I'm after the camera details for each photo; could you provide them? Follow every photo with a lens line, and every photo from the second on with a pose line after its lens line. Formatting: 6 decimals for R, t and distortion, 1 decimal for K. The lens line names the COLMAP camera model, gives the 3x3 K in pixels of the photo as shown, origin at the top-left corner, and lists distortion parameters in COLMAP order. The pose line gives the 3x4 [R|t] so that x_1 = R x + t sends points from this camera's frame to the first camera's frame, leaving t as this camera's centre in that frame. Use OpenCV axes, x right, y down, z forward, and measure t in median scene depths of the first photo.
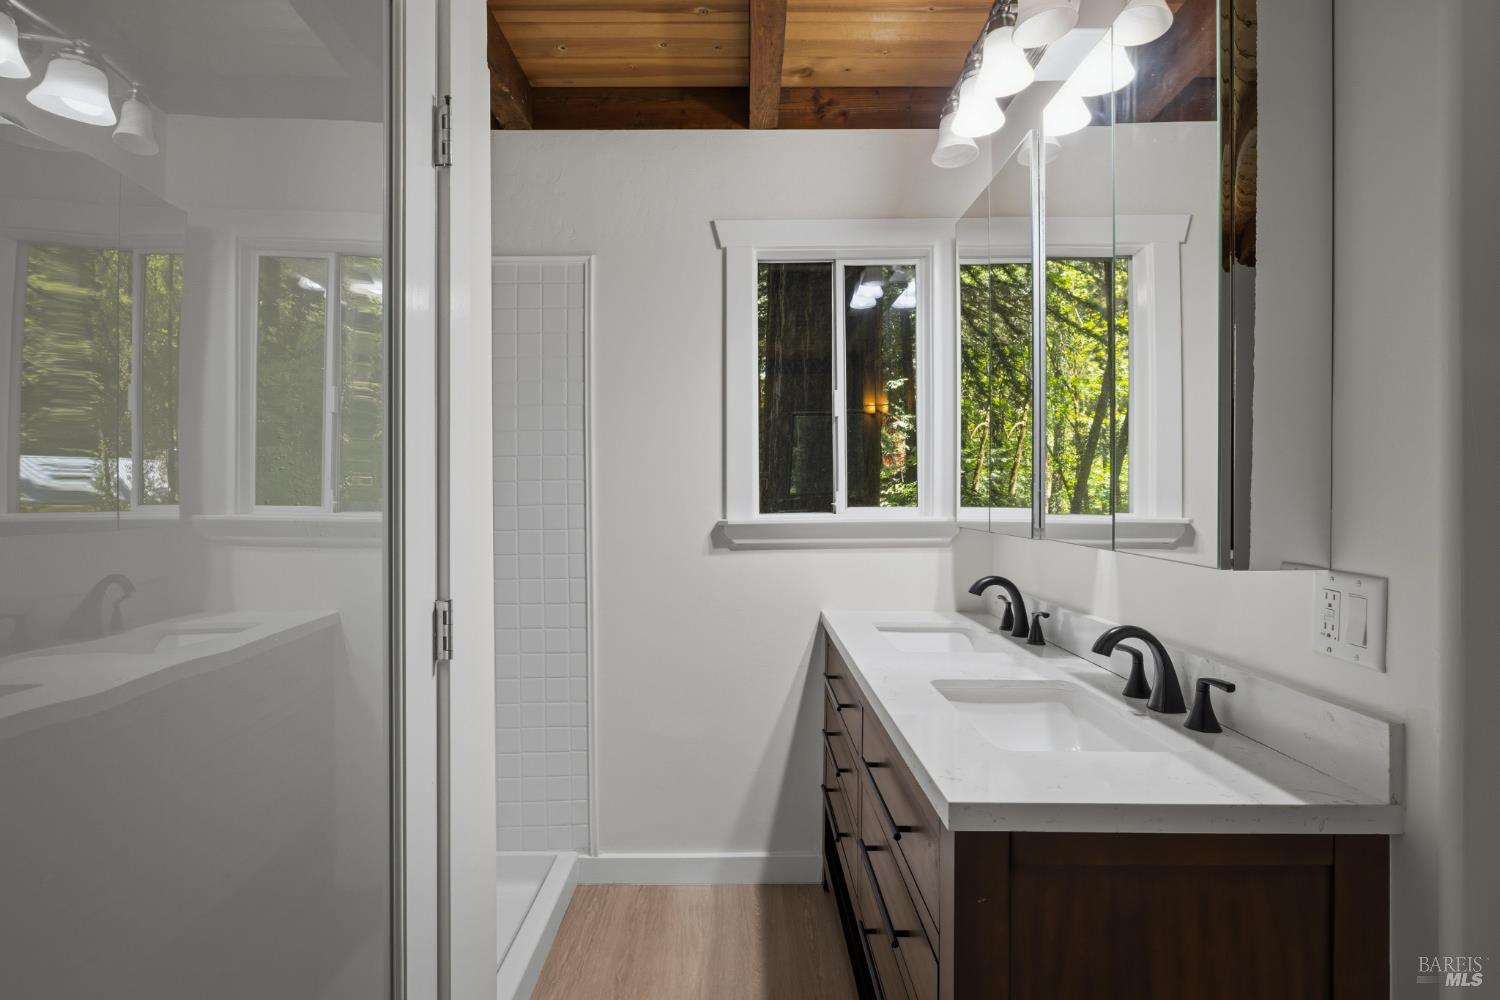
lens RADIAL K [[786.0, 0, 742.7], [0, 786.0, 494.3], [0, 0, 1]] dist [-0.004092, 0.000391]
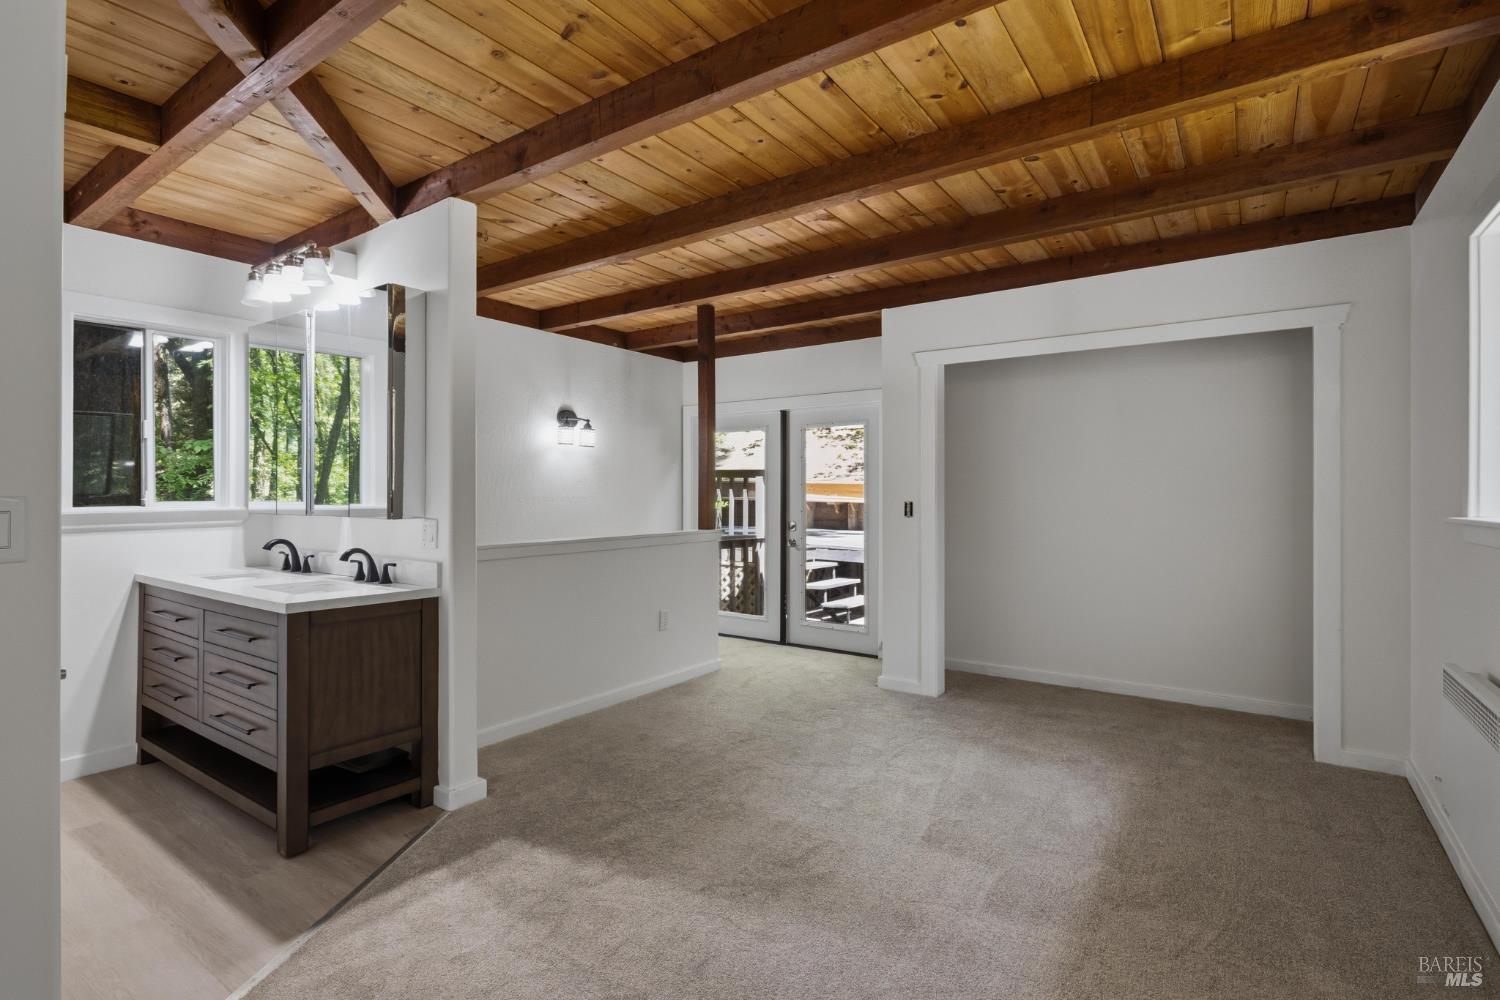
lens RADIAL K [[707.1, 0, 773.6], [0, 707.1, 493.5], [0, 0, 1]] dist [-0.002529, -0.000405]
pose [[0.560031, 0.000311, 0.828471, -0.374849], [-0.001236, 0.999999, 0.000461, -0.000488], [-0.828470, -0.001282, 0.560031, -0.816188]]
